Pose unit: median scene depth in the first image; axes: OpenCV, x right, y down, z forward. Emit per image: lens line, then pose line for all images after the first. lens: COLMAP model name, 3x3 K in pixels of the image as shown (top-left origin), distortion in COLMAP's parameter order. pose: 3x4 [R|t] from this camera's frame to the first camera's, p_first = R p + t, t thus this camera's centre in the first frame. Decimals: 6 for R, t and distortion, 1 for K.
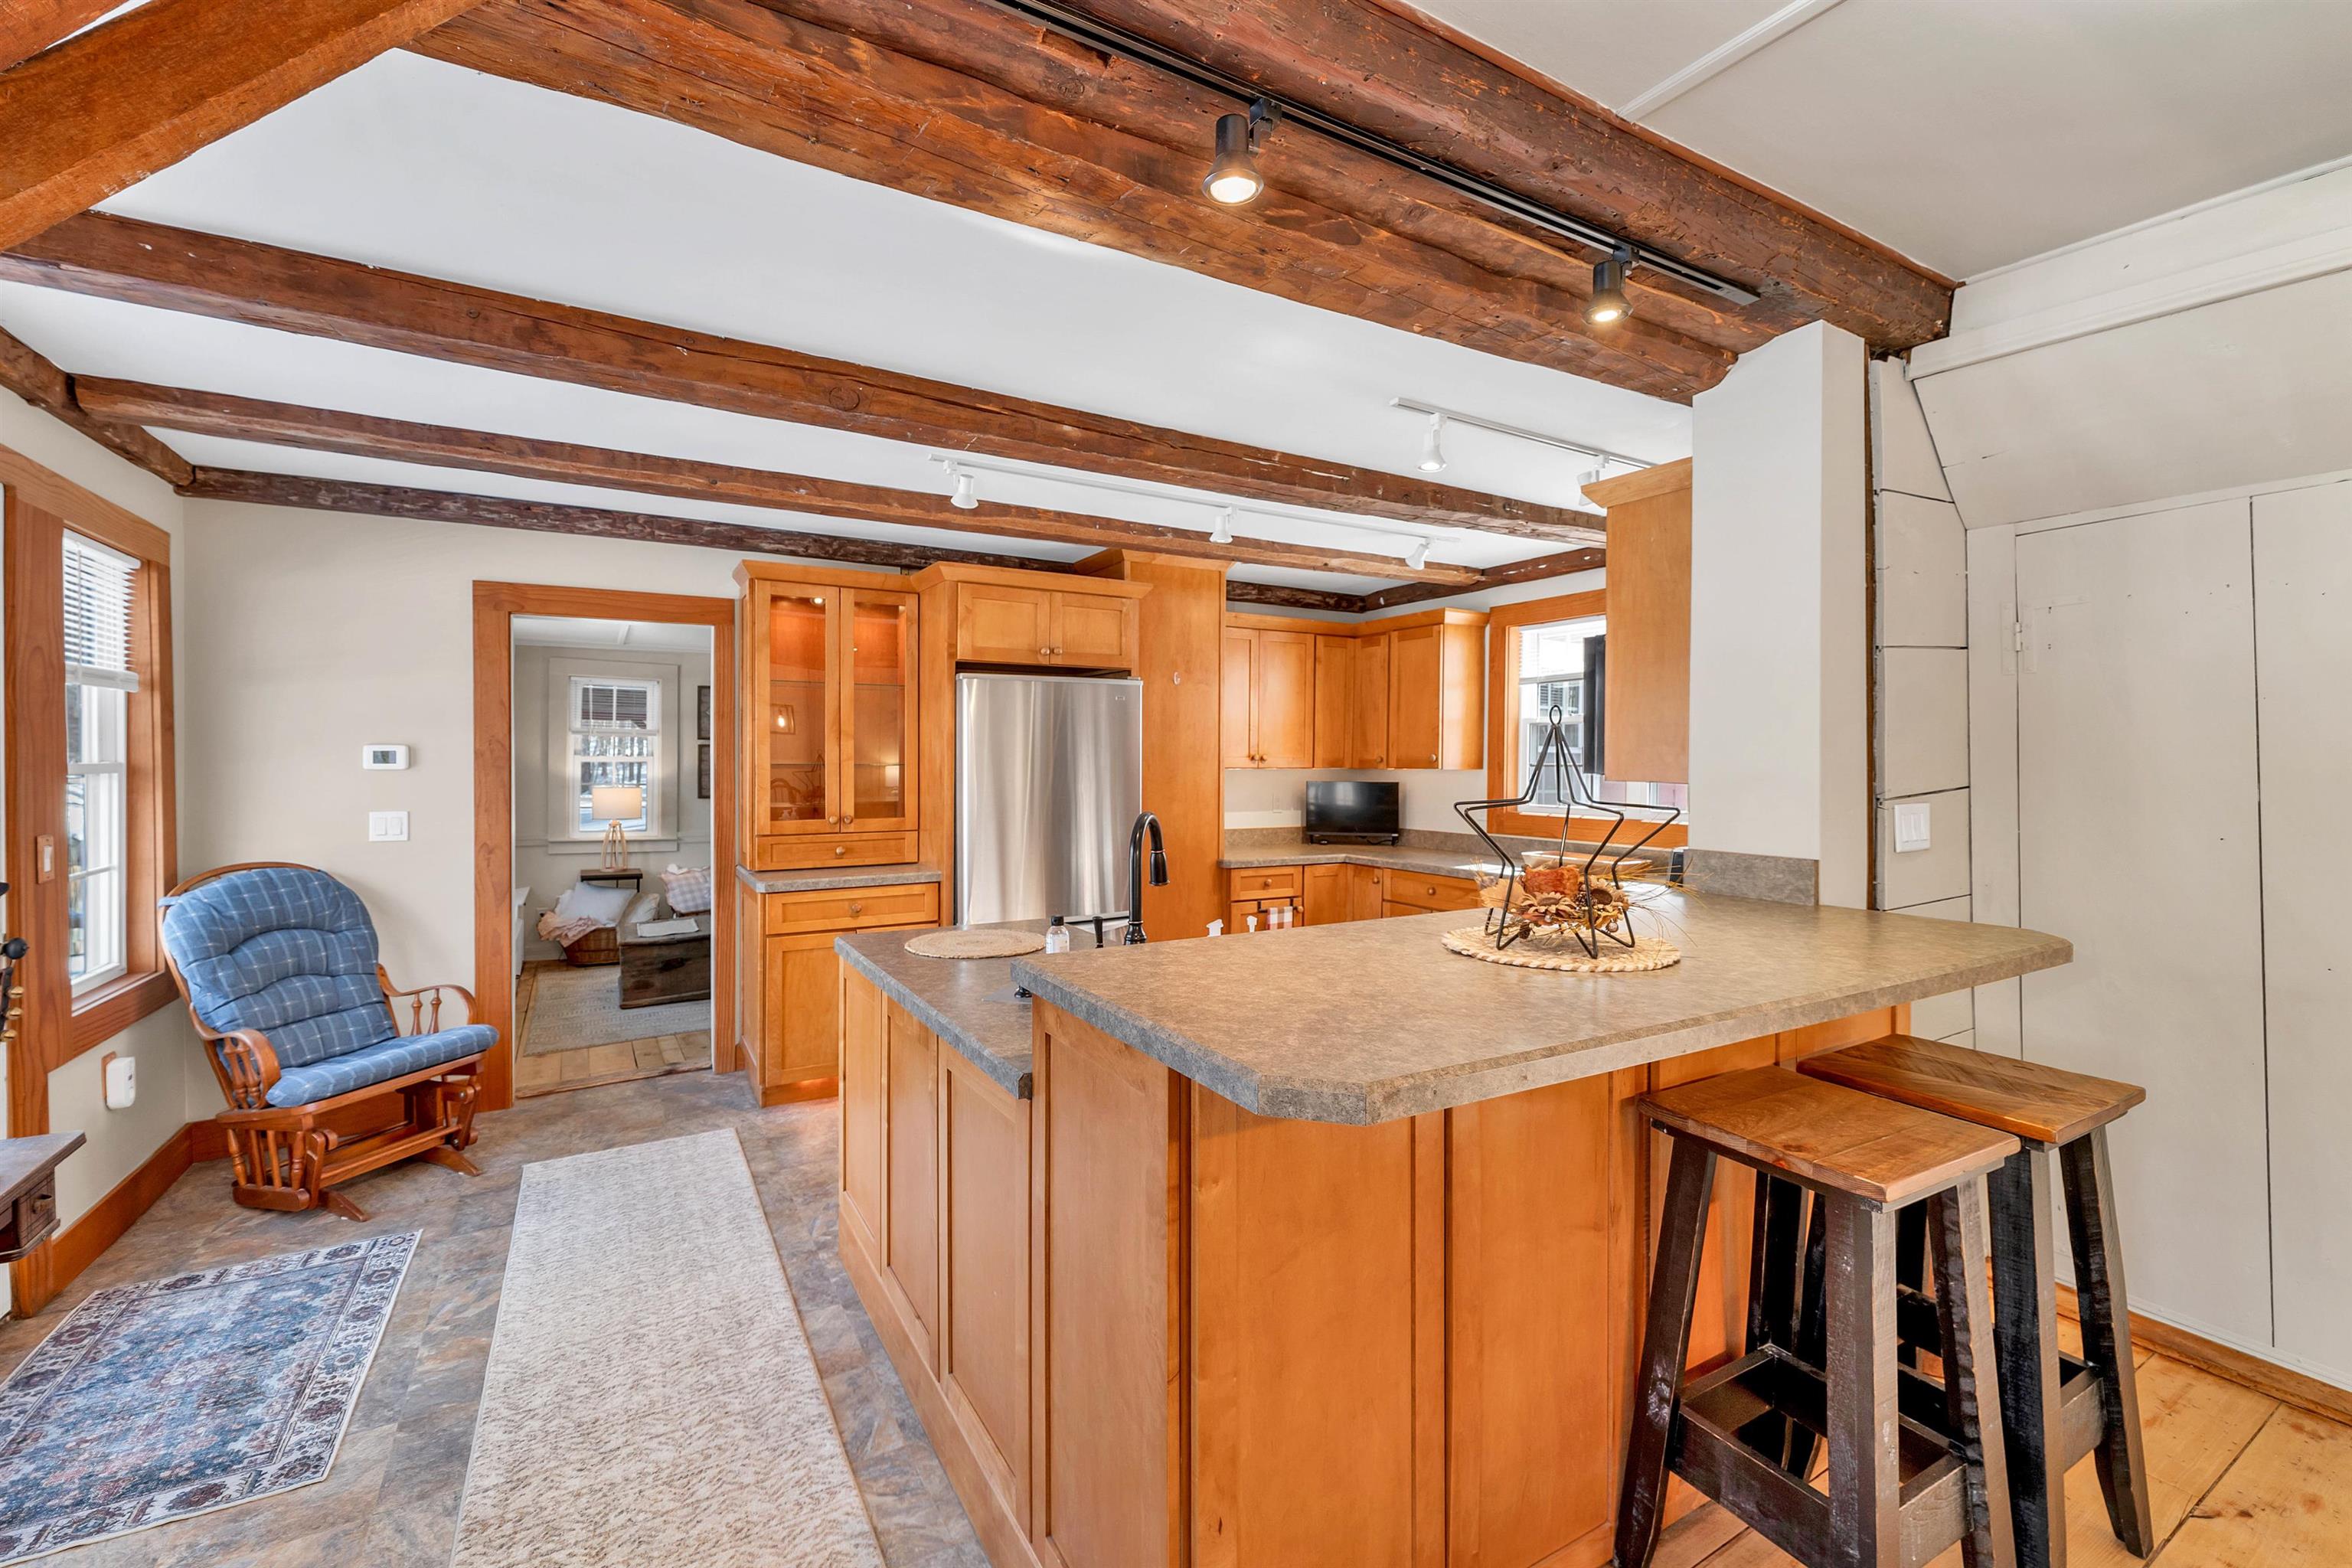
lens RADIAL K [[1002.4, 0, 1181.5], [0, 1002.4, 749.1], [0, 0, 1]] dist [0.006158, -0.000114]
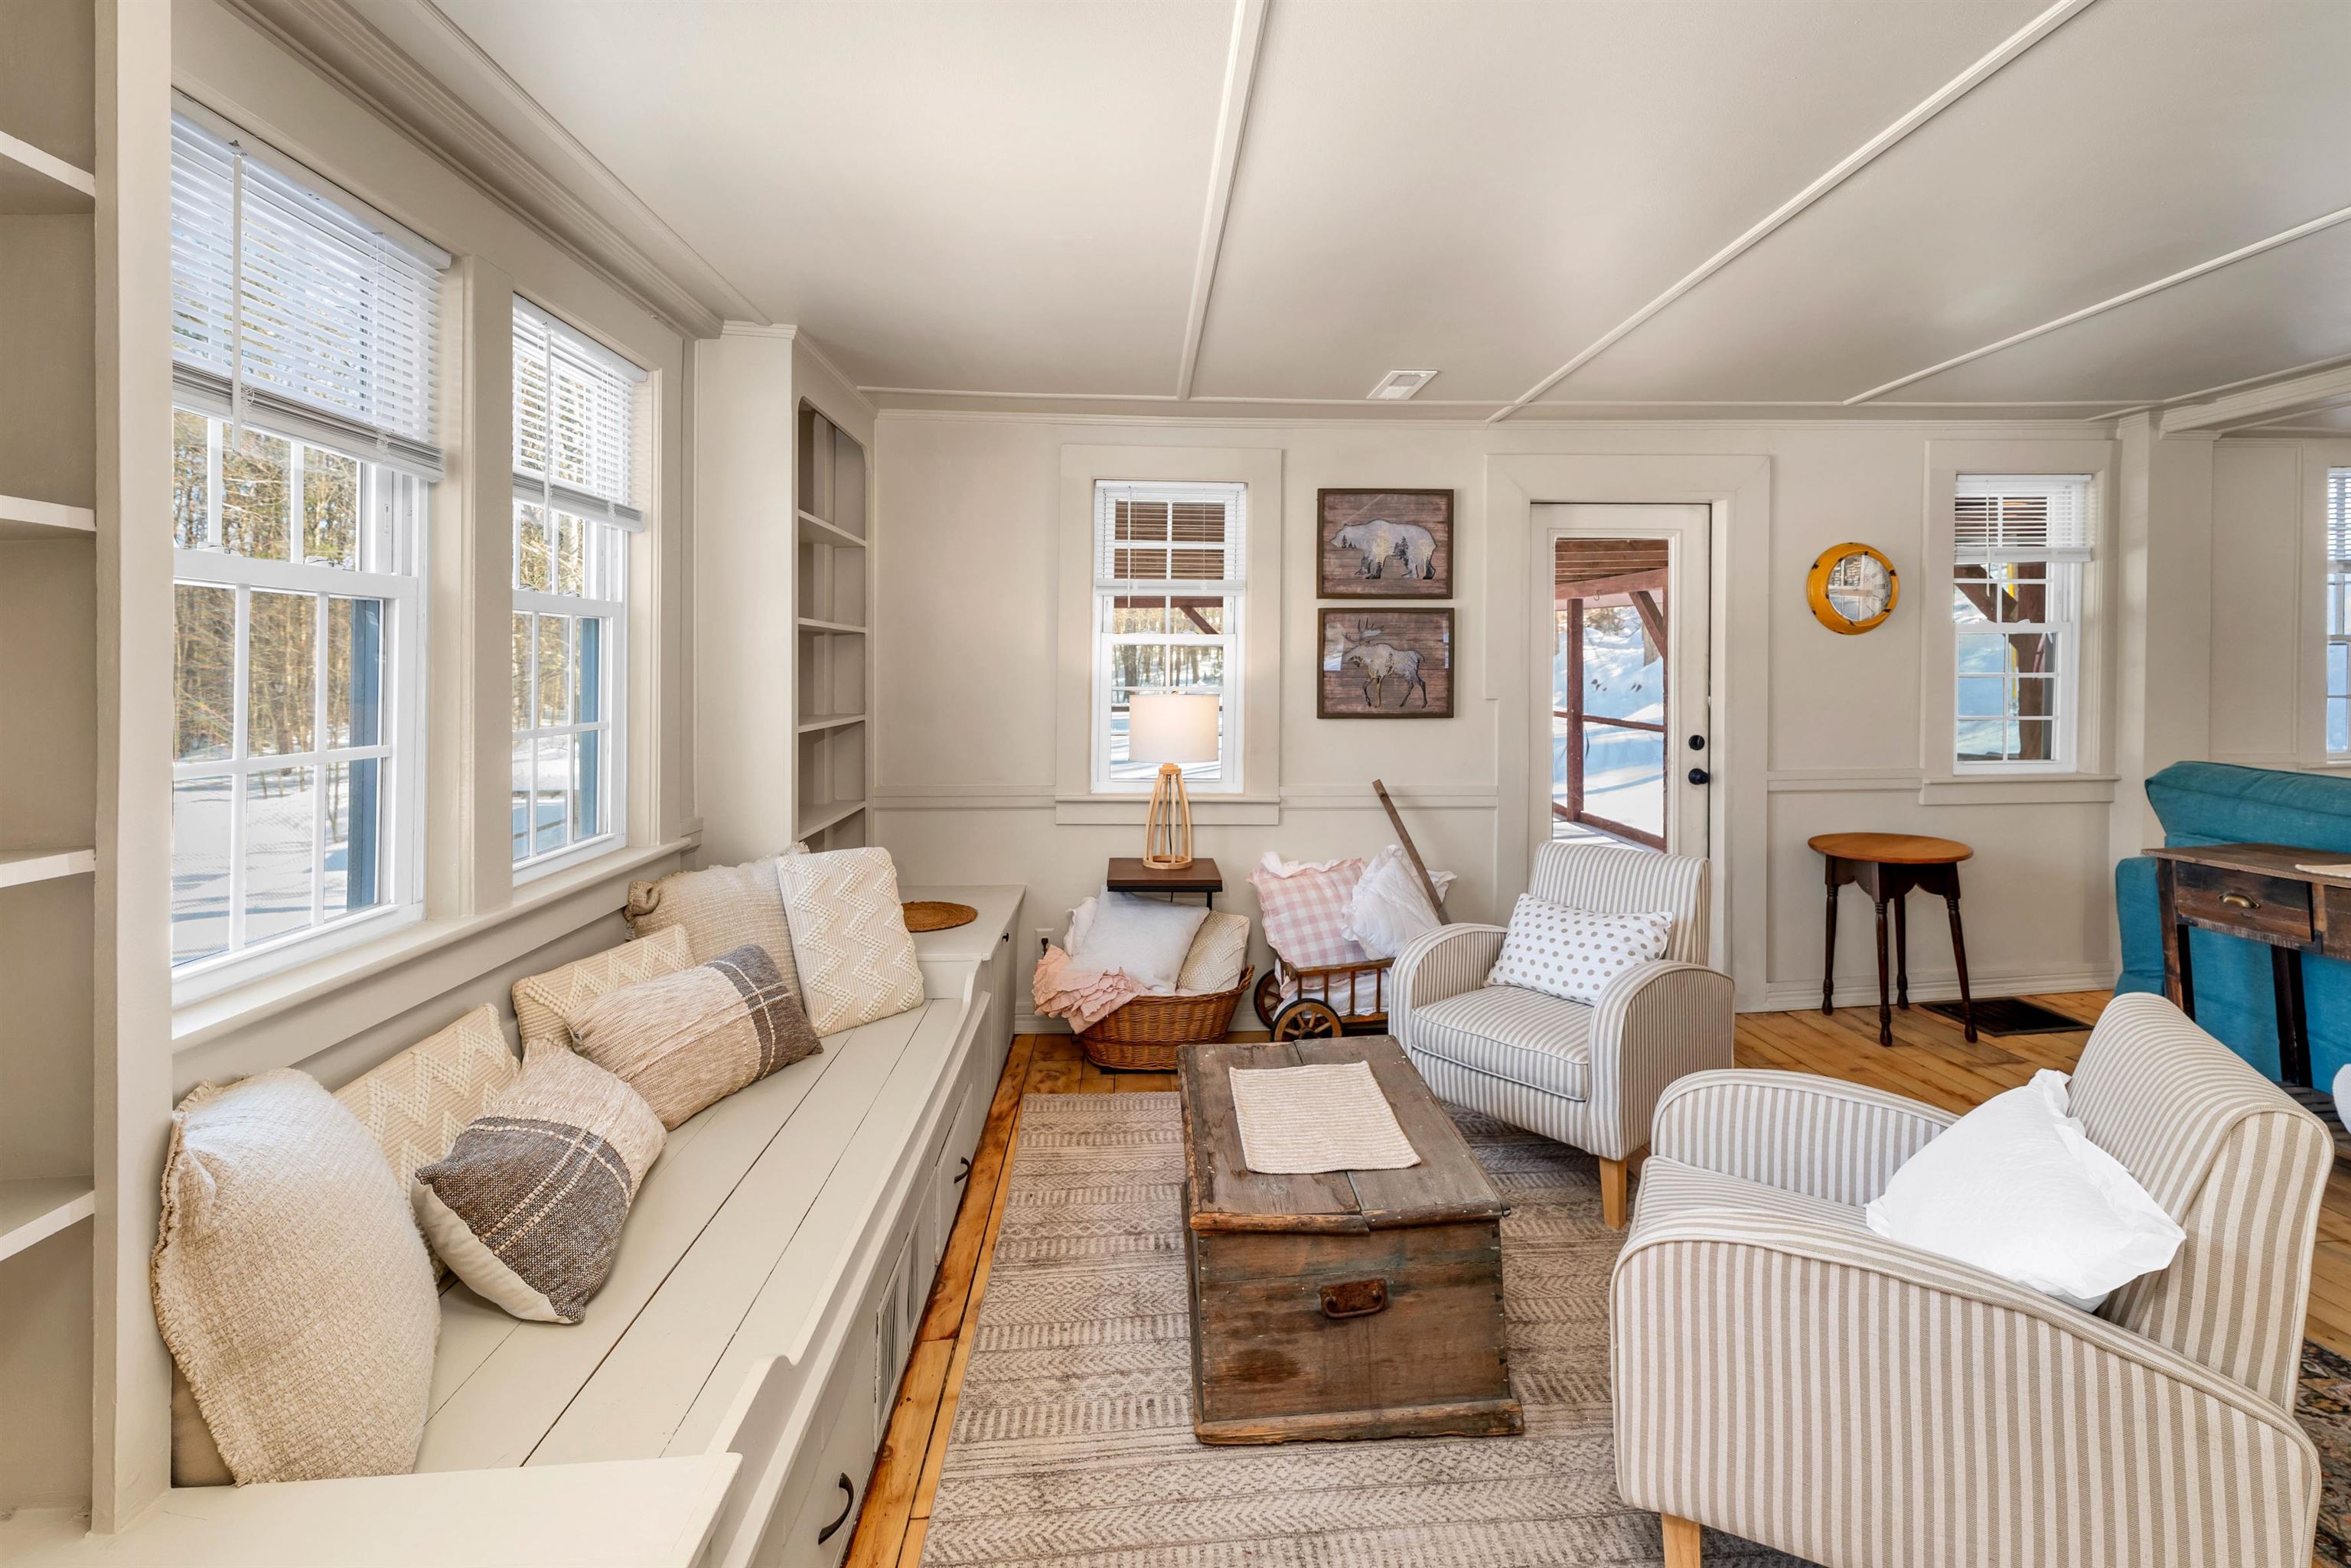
lens RADIAL K [[1002.0, 0, 1185.8], [0, 1002.0, 666.2], [0, 0, 1]] dist [0.006158, -0.000114]
pose [[0.883922, 0.001570, -0.467633, -0.331325], [-0.003234, 0.999991, -0.002755, 0.026764], [0.467624, 0.003947, 0.883919, 0.576420]]
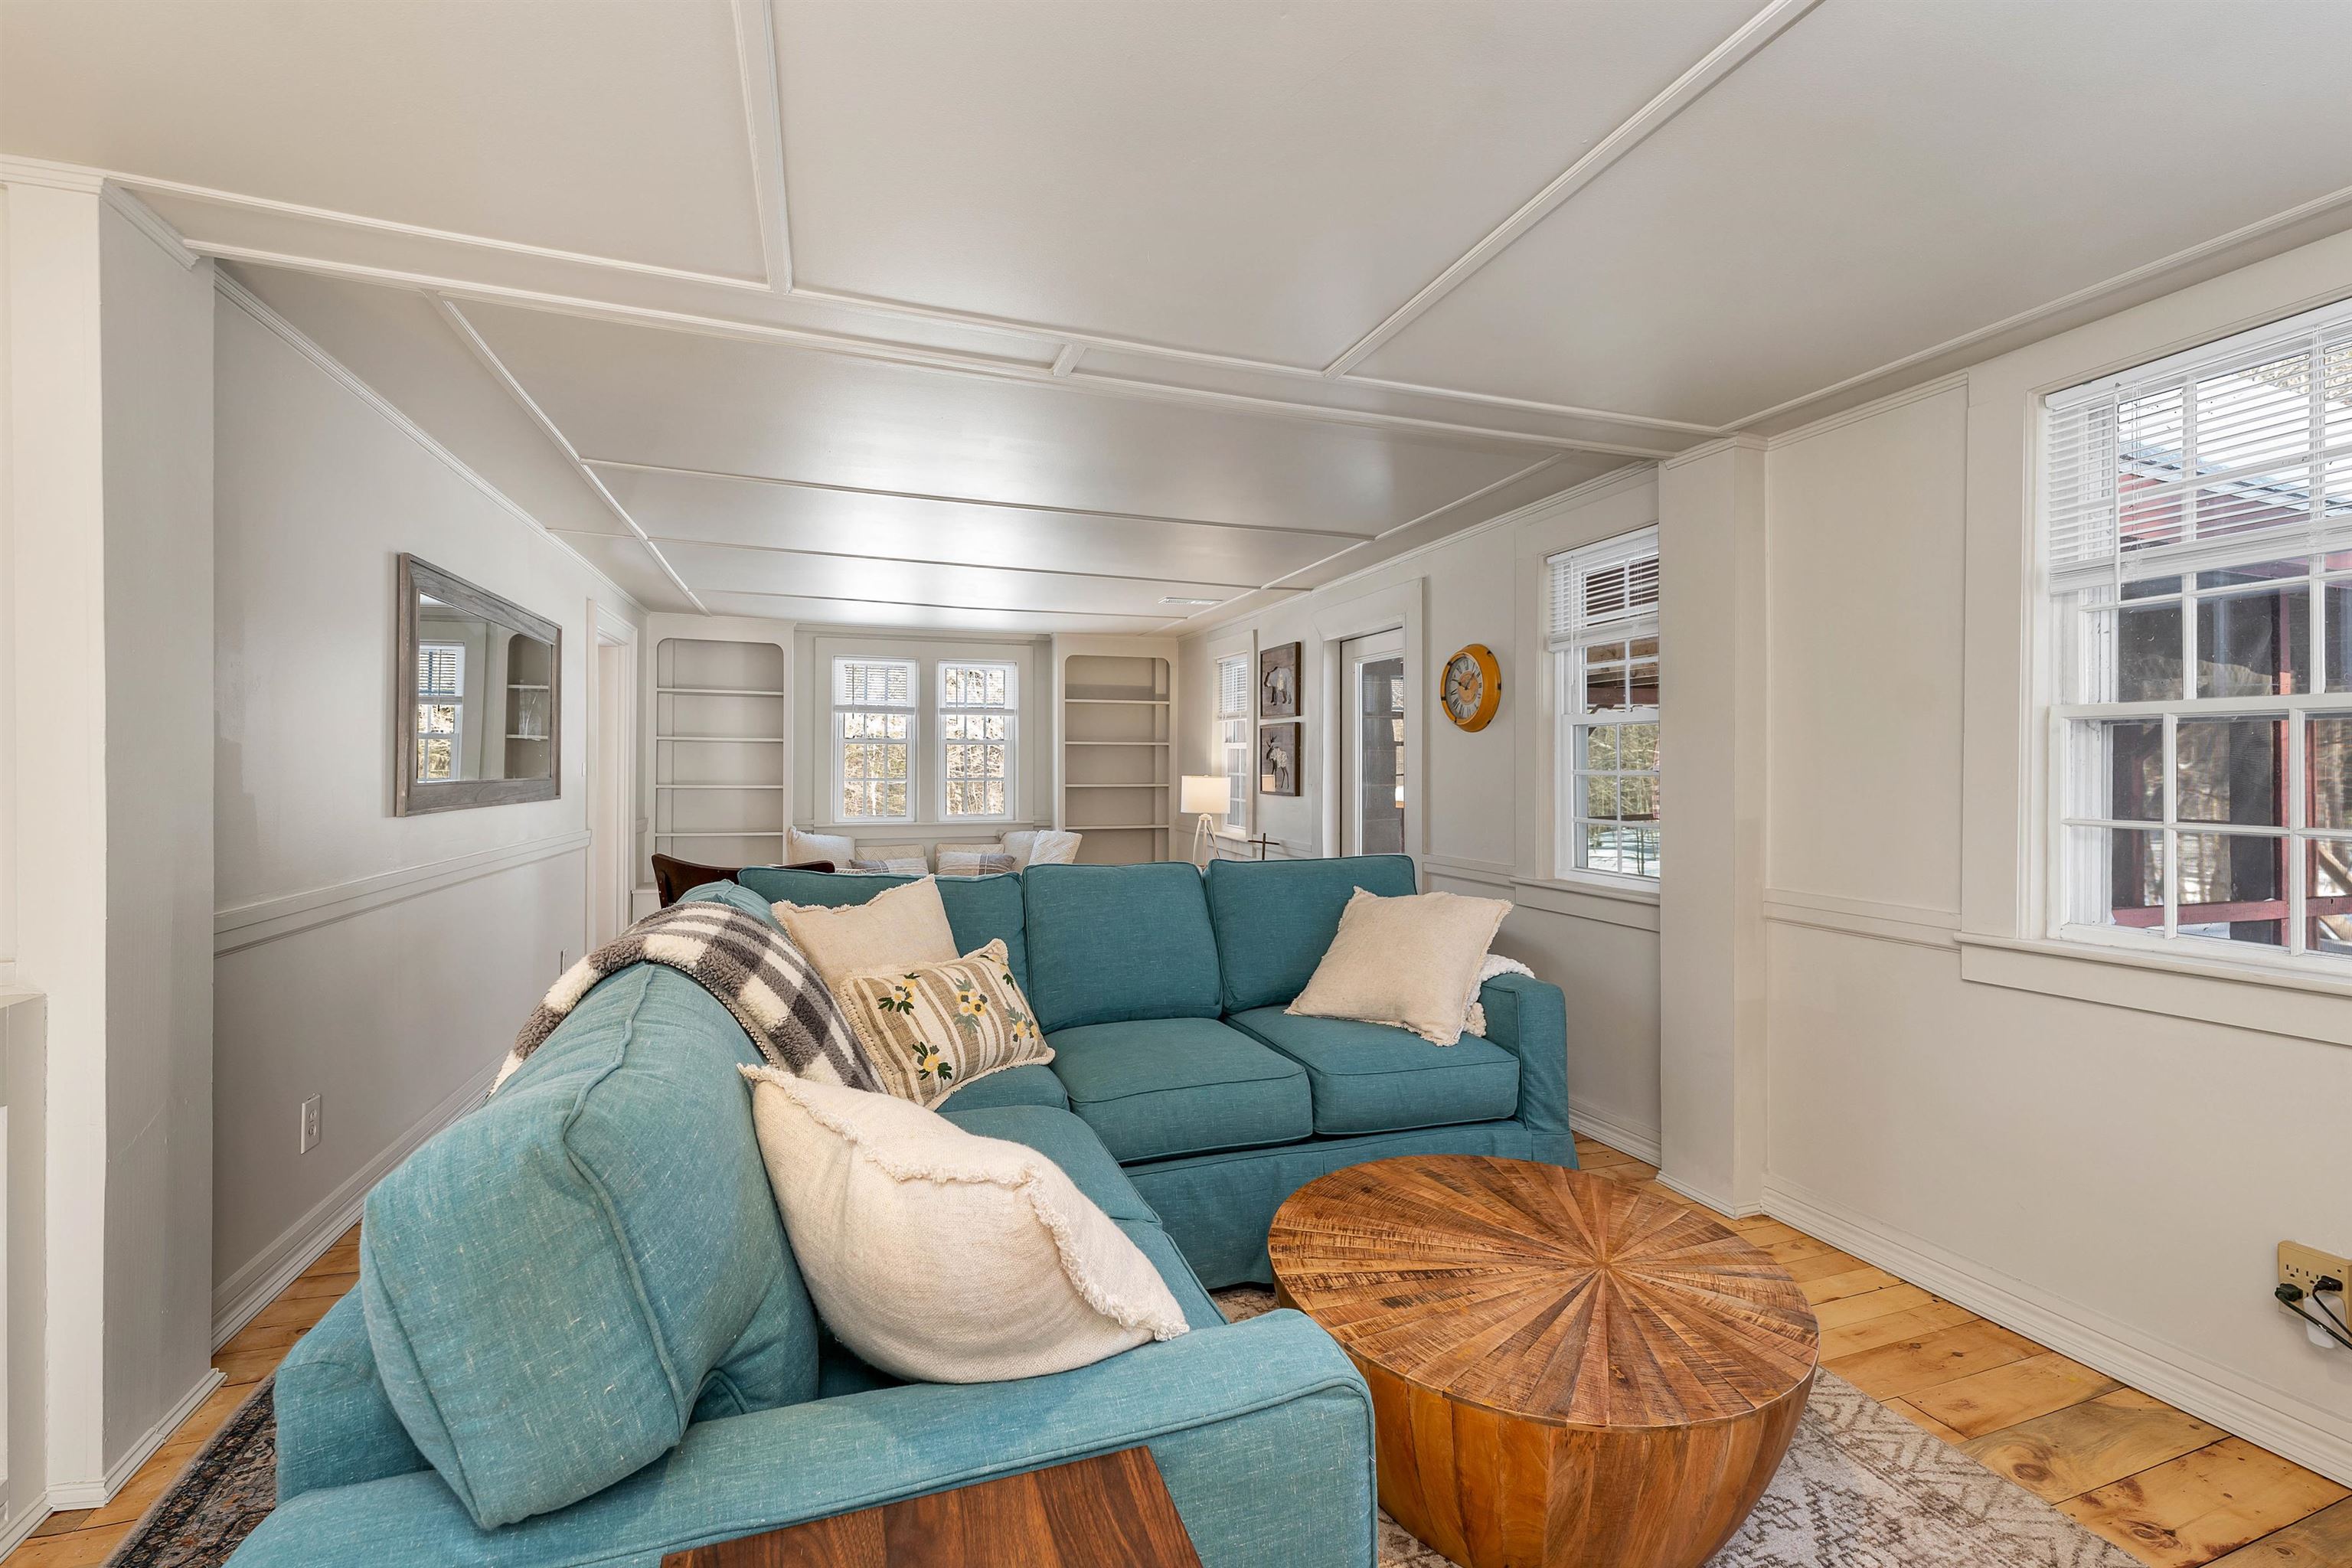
lens RADIAL K [[1002.4, 0, 1191.9], [0, 1002.4, 760.6], [0, 0, 1]] dist [0.006158, -0.000114]
pose [[-0.197927, 0.001500, -0.980216, 0.316715], [-0.004721, 0.999986, 0.002484, 0.022674], [0.980205, 0.005119, -0.197917, 1.173400]]
